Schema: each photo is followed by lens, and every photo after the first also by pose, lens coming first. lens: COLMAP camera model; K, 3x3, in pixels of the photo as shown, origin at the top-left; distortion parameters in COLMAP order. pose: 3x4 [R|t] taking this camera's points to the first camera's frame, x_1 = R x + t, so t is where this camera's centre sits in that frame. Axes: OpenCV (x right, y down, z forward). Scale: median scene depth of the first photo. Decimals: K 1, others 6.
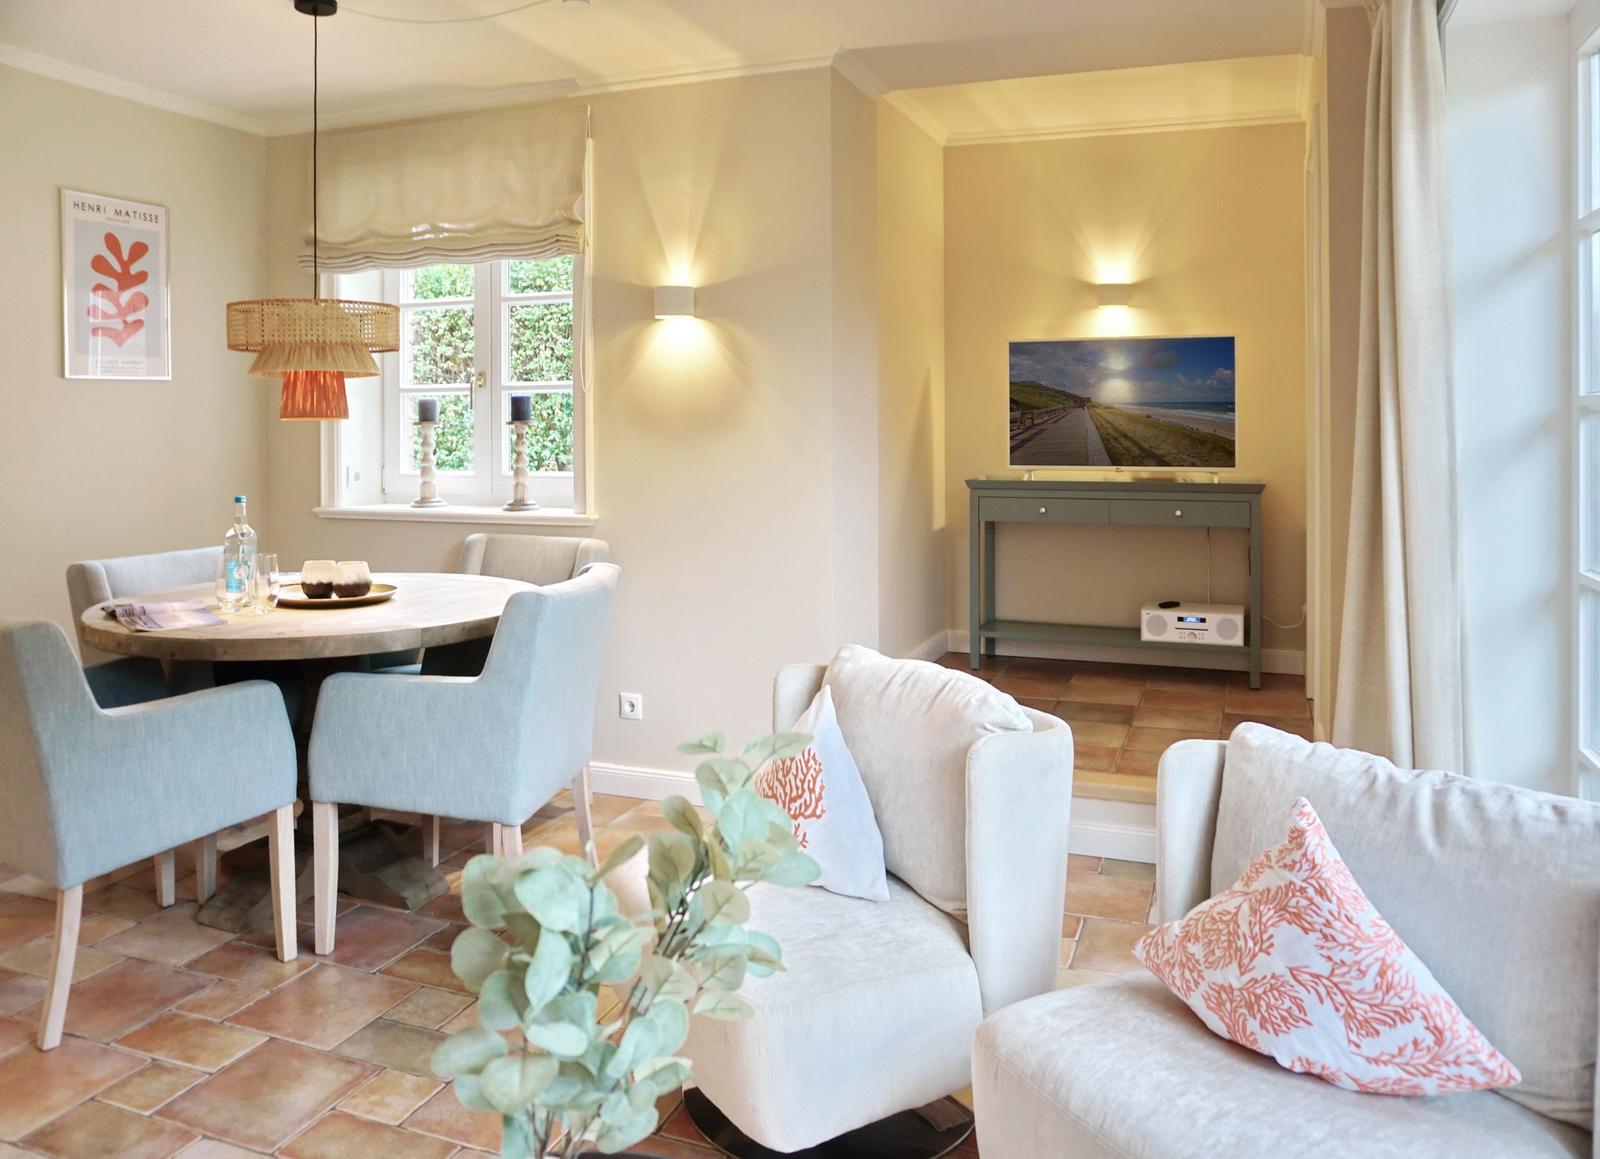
lens RADIAL K [[1175.9, 0, 796.3], [0, 1175.9, 428.4], [0, 0, 1]] dist [-0.053533, 0.028633]
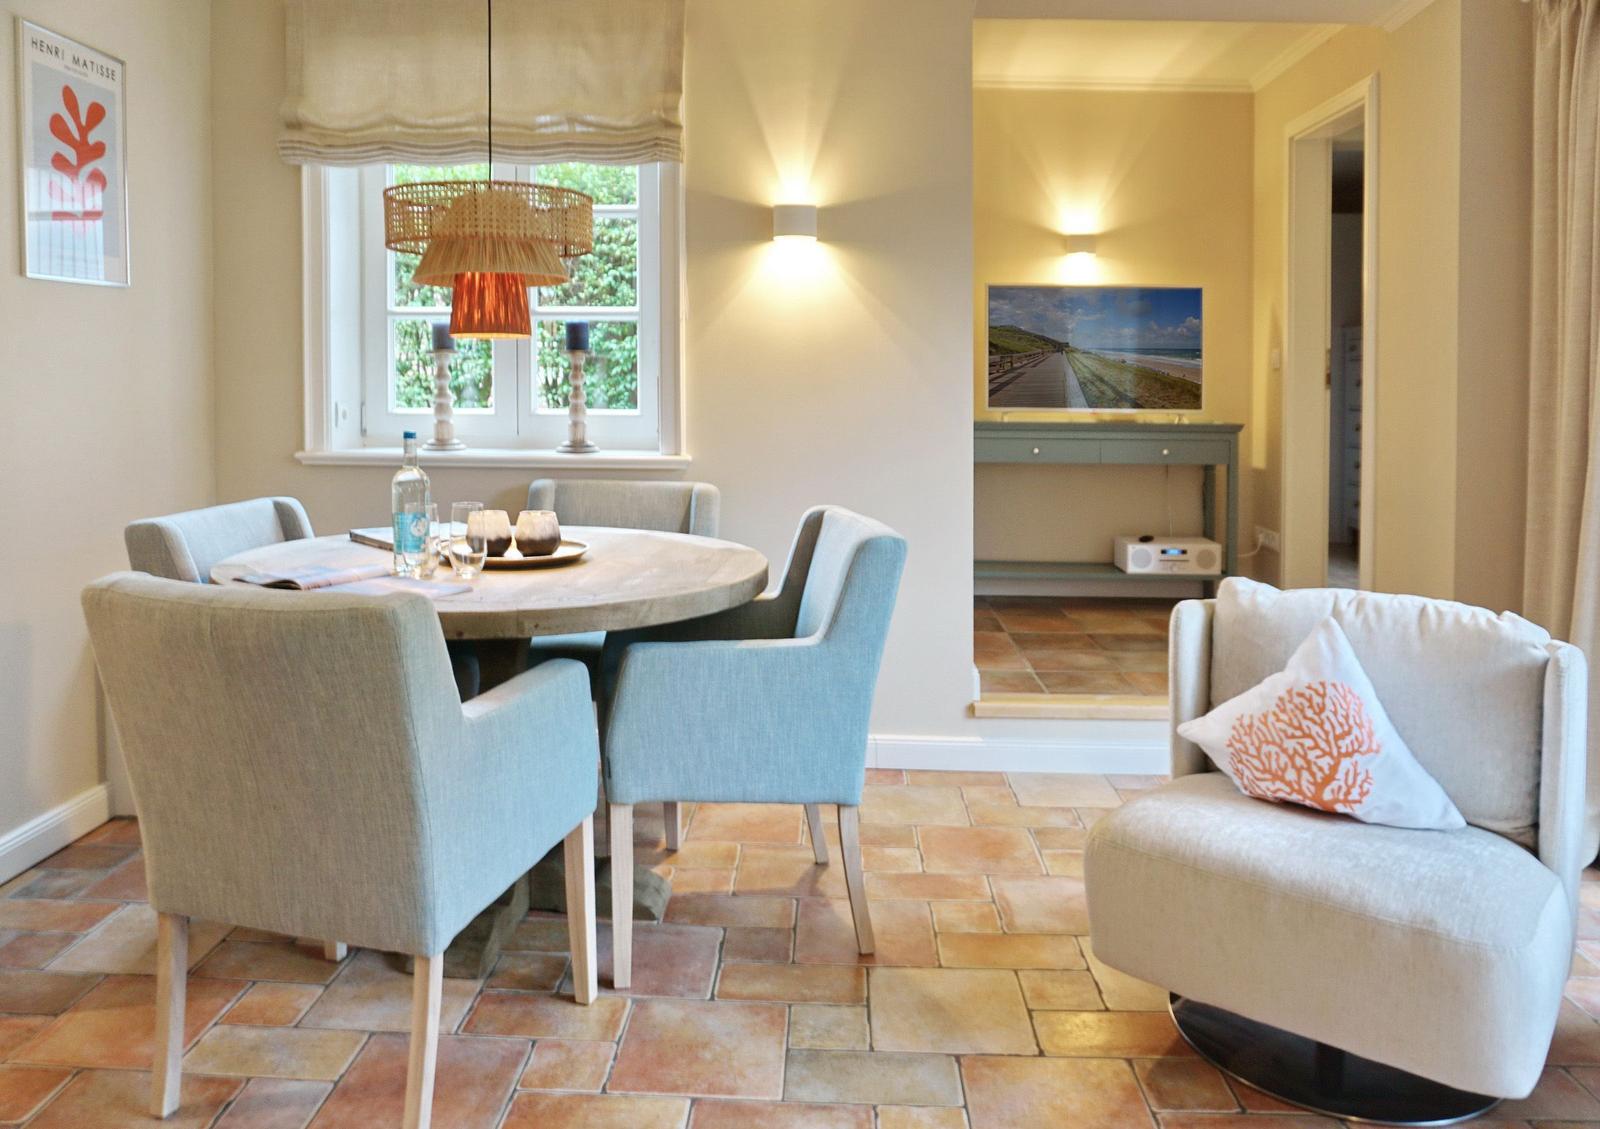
lens RADIAL K [[1148.8, 0, 799.9], [0, 1148.8, 419.8], [0, 0, 1]] dist [-0.029023, -0.006024]
pose [[0.945199, 0.002117, 0.326488, -0.359901], [-0.012042, 0.999525, 0.028381, 0.019076], [-0.326273, -0.030757, 0.944775, 0.137919]]
